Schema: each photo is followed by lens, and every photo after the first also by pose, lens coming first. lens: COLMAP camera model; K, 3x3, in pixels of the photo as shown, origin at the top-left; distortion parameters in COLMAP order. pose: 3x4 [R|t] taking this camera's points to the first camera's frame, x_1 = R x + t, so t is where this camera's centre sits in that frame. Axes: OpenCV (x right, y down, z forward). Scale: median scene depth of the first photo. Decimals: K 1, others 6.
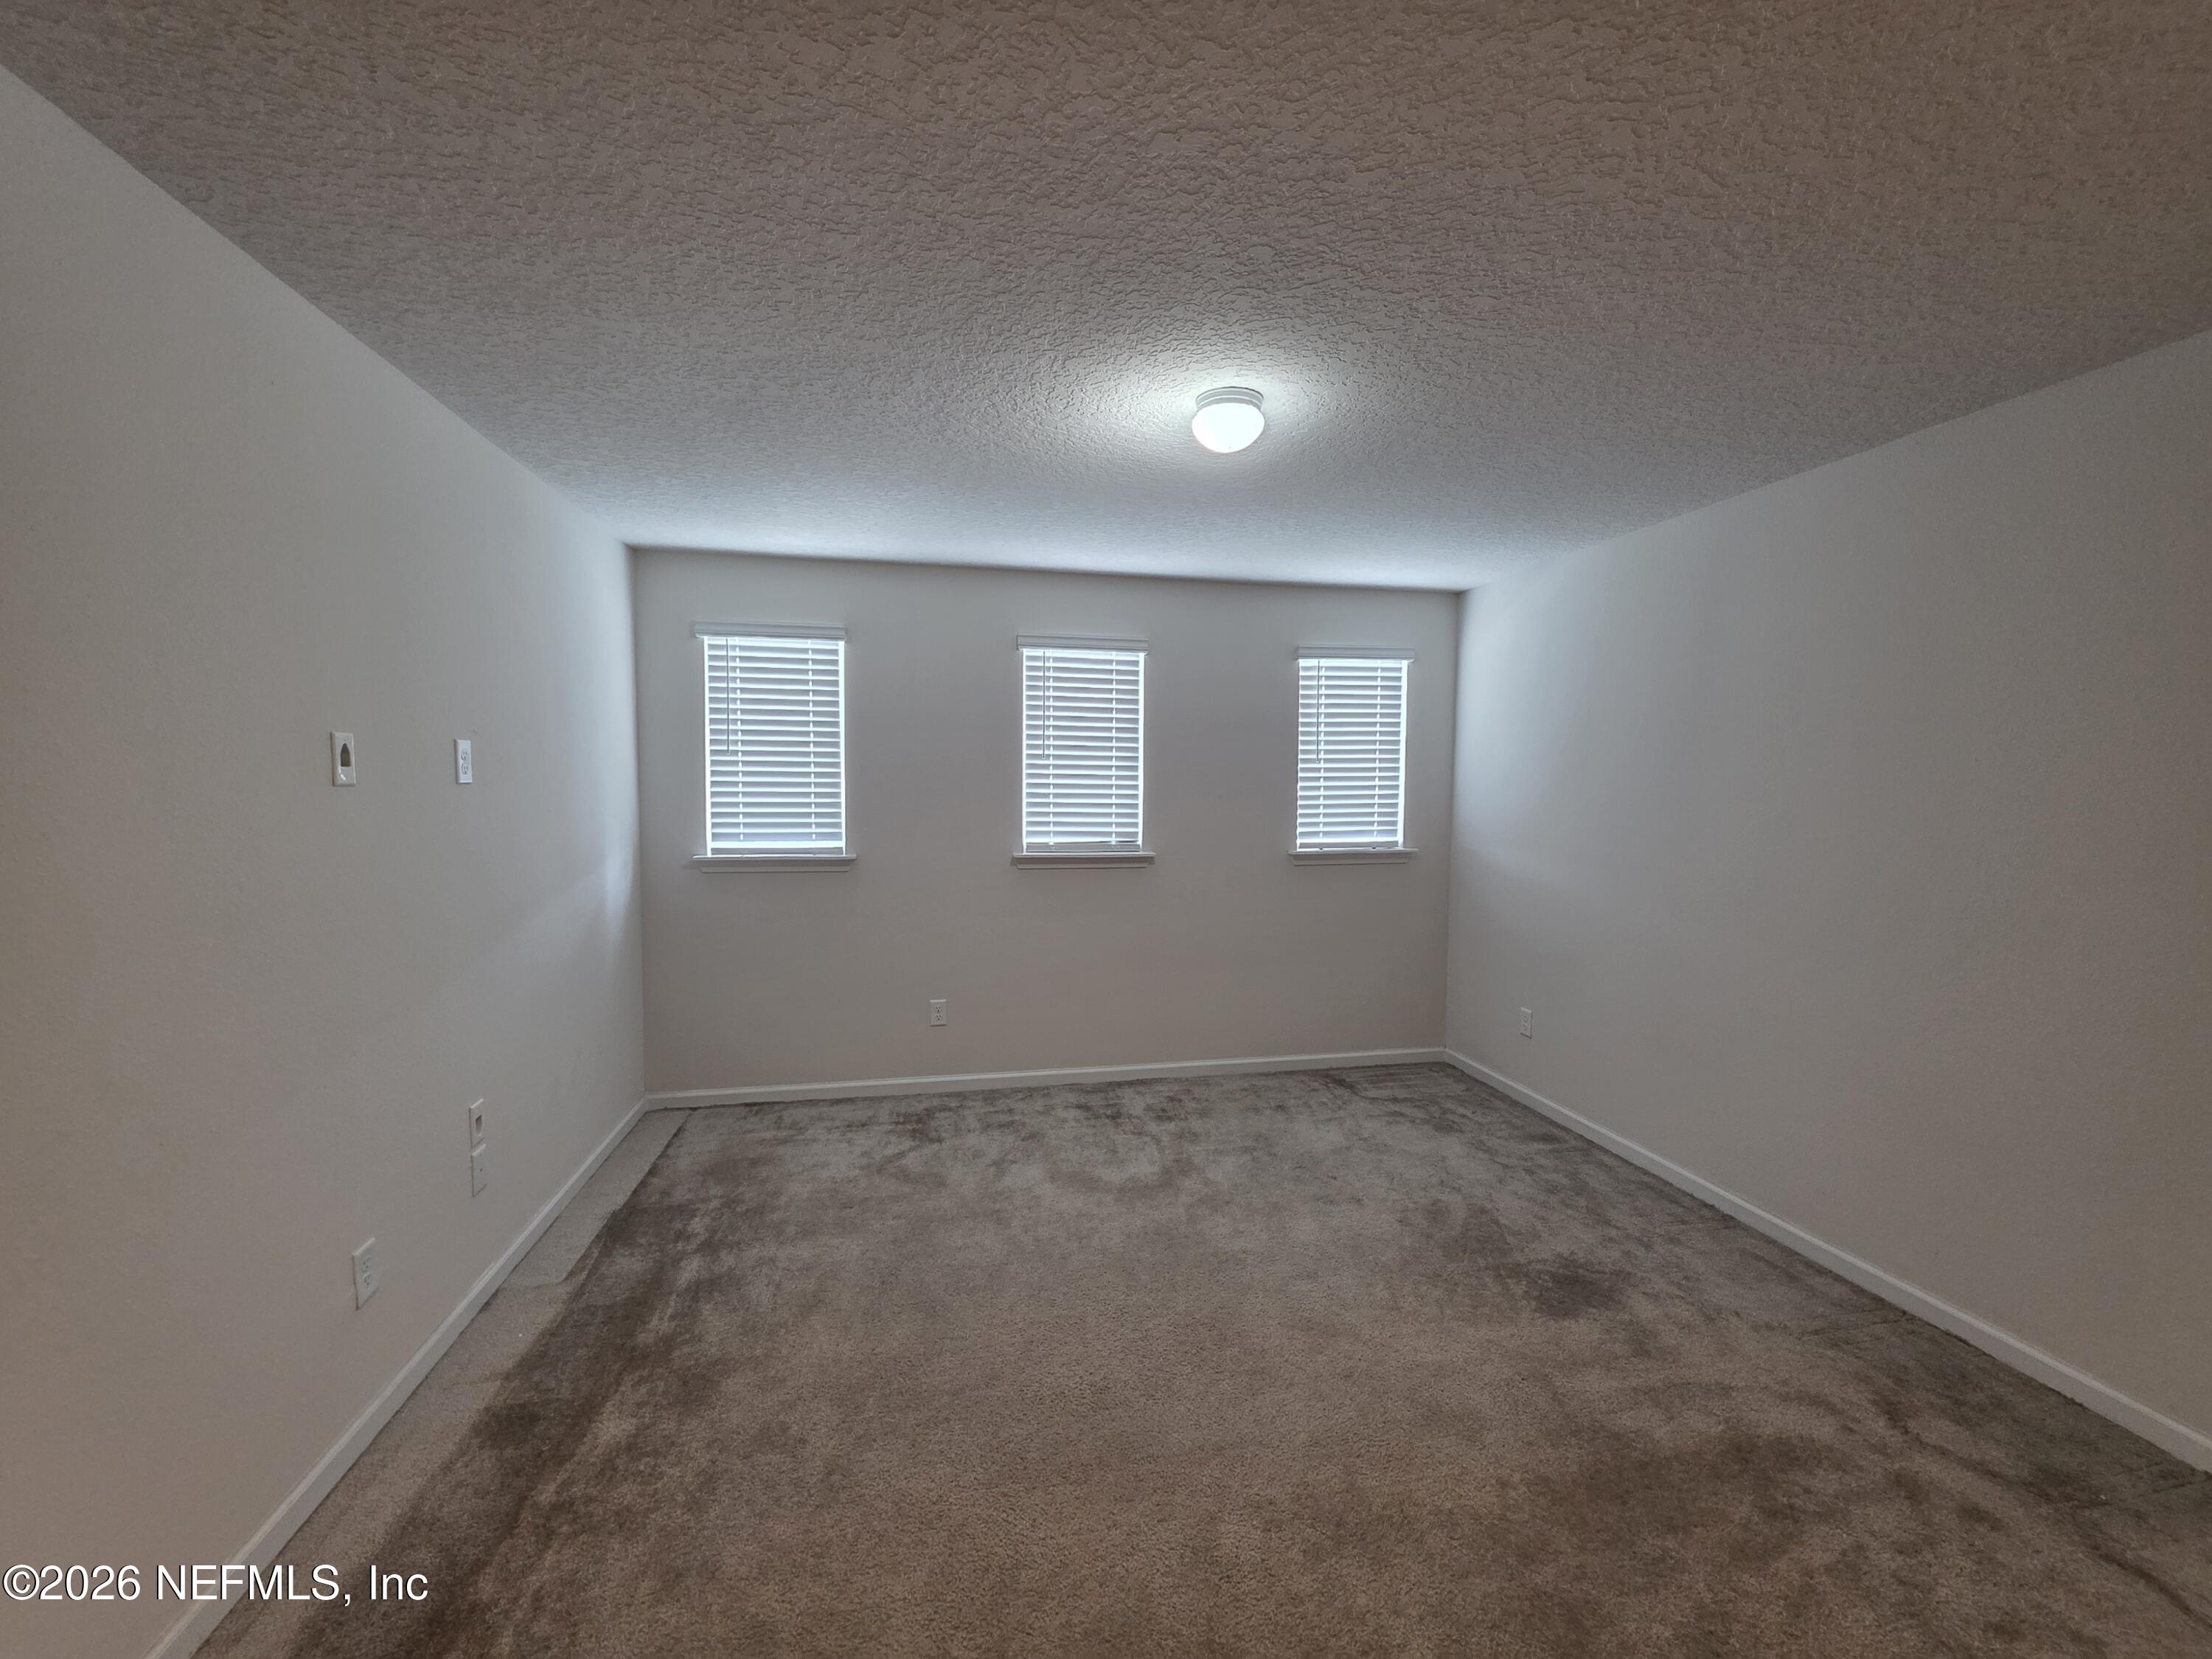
lens RADIAL K [[885.8, 0, 1108.3], [0, 885.8, 817.2], [0, 0, 1]] dist [-0.000901, 0.002578]
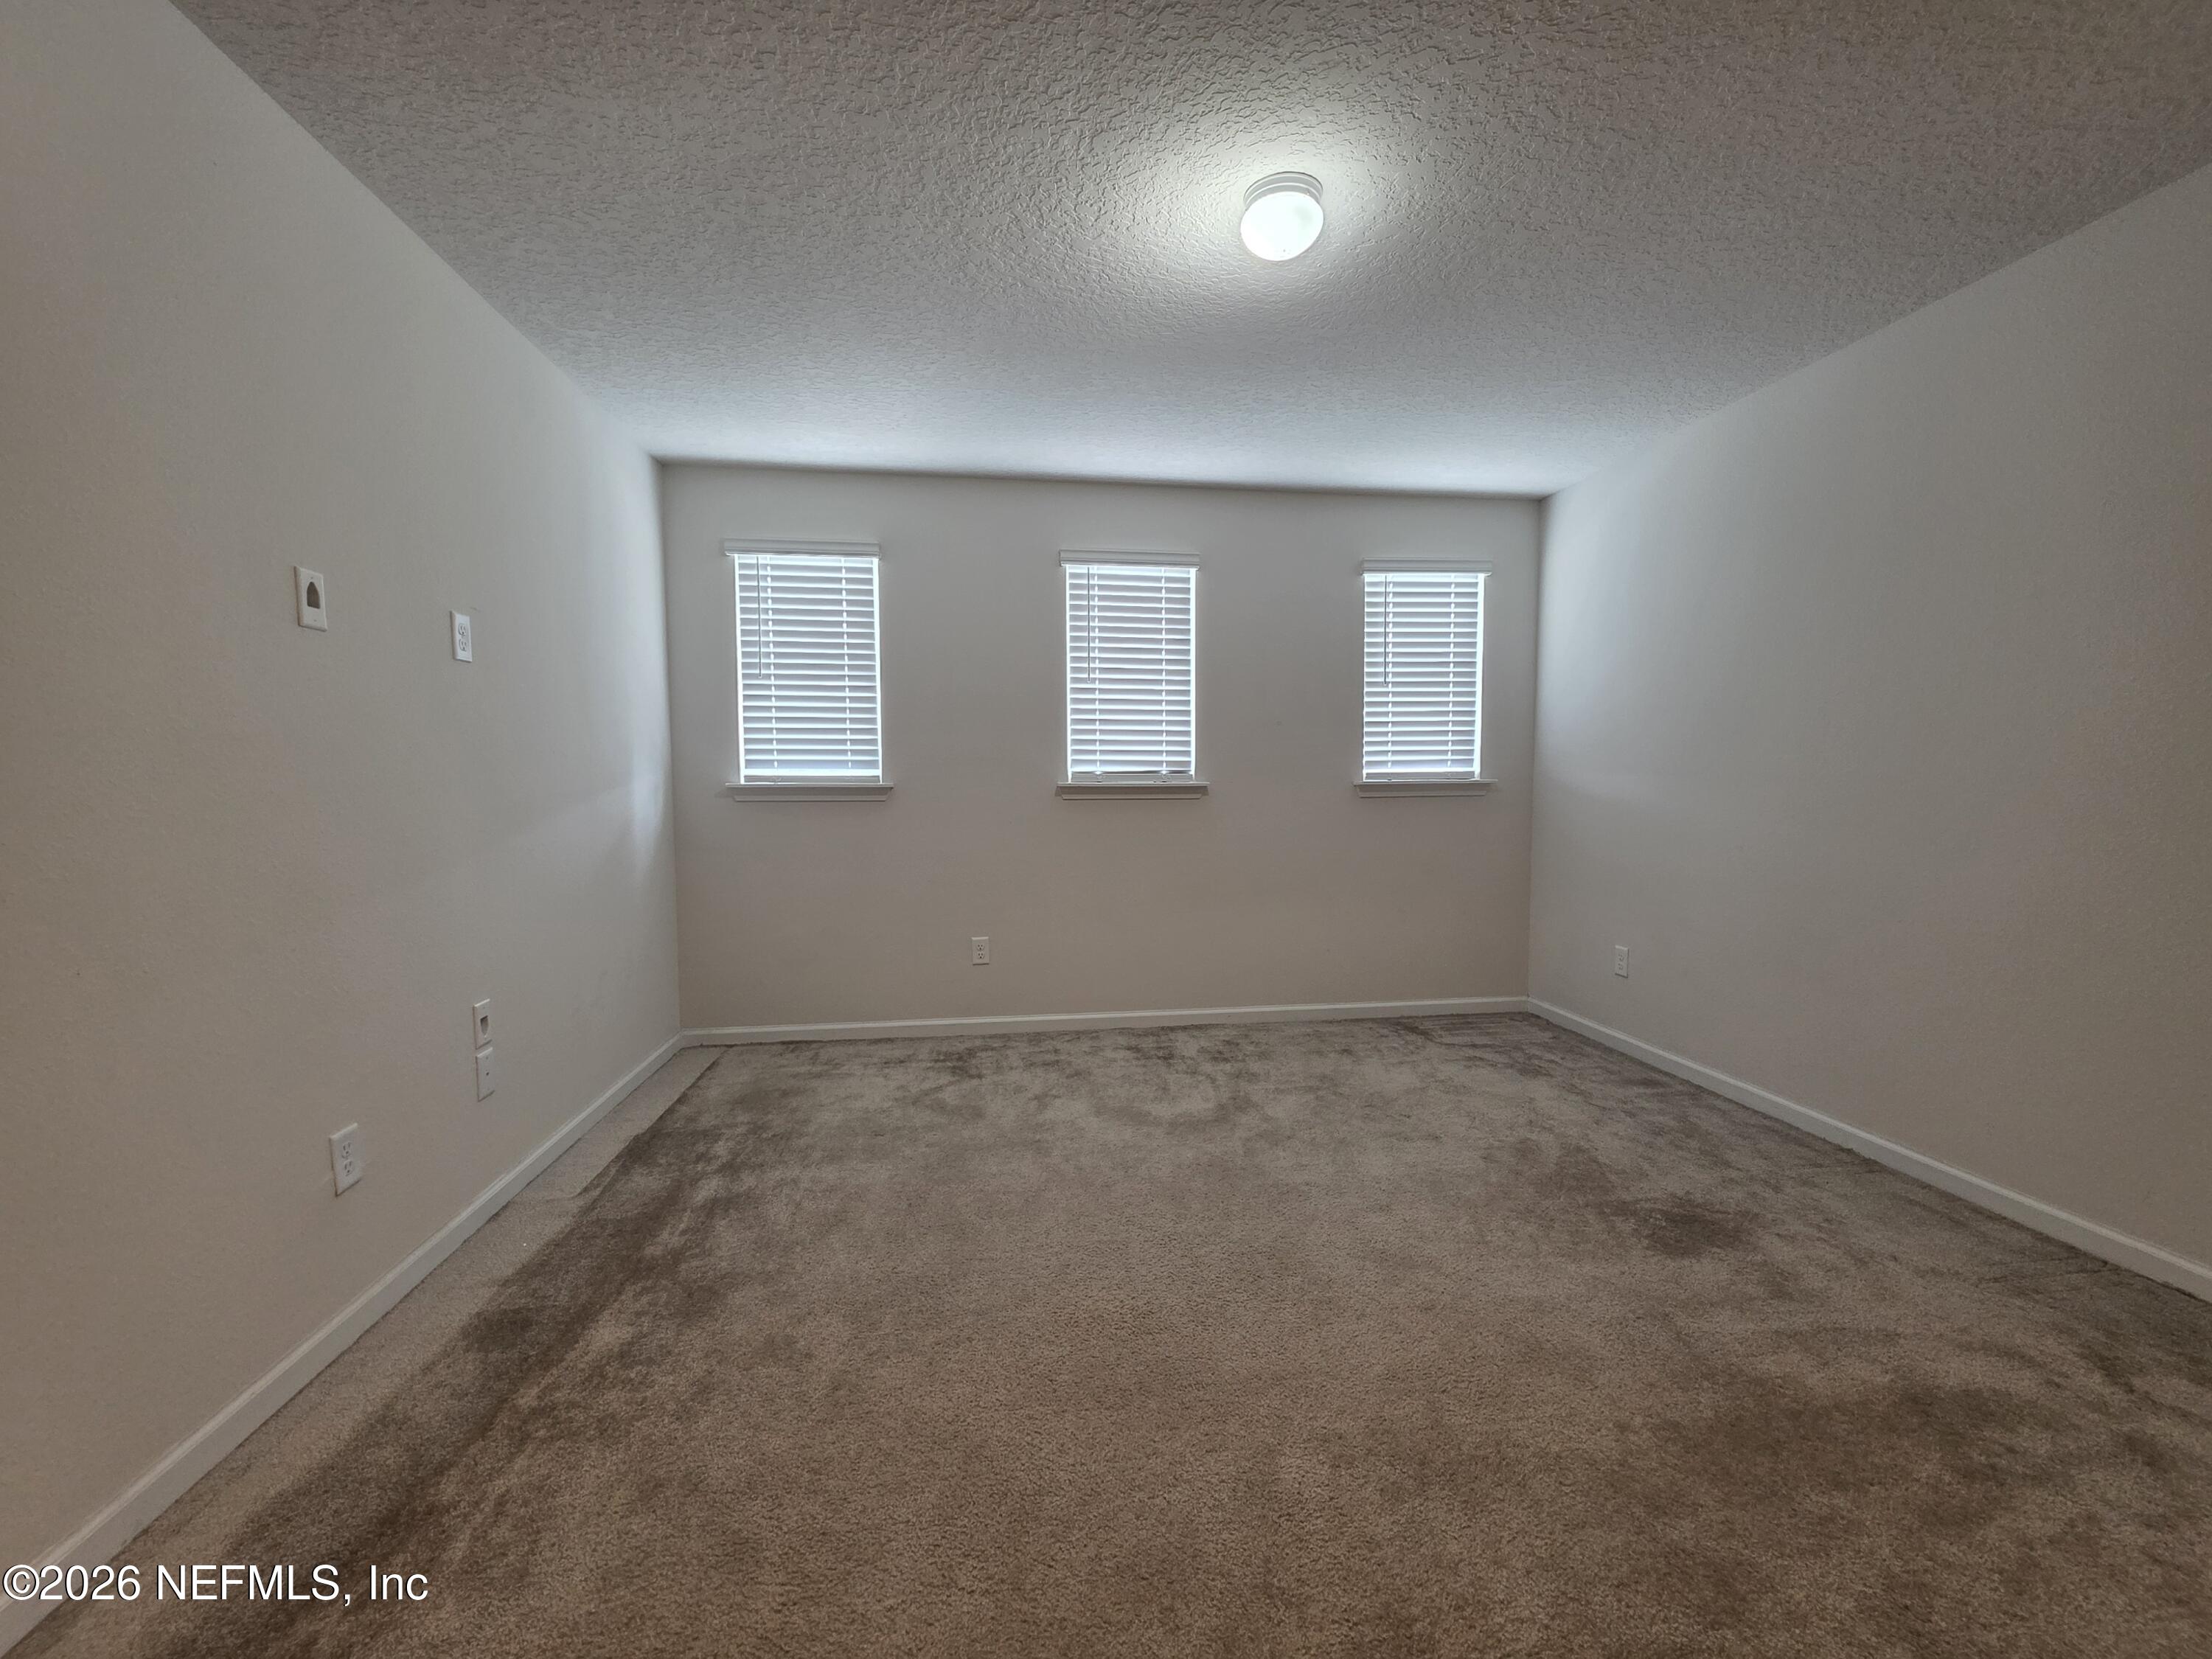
lens RADIAL K [[885.8, 0, 1110.7], [0, 885.8, 821.1], [0, 0, 1]] dist [-0.000901, 0.002578]
pose [[0.997848, -0.007865, -0.065094, 0.017242], [0.008367, 0.999937, 0.007444, 0.127877], [0.065031, -0.007973, 0.997851, 0.104278]]
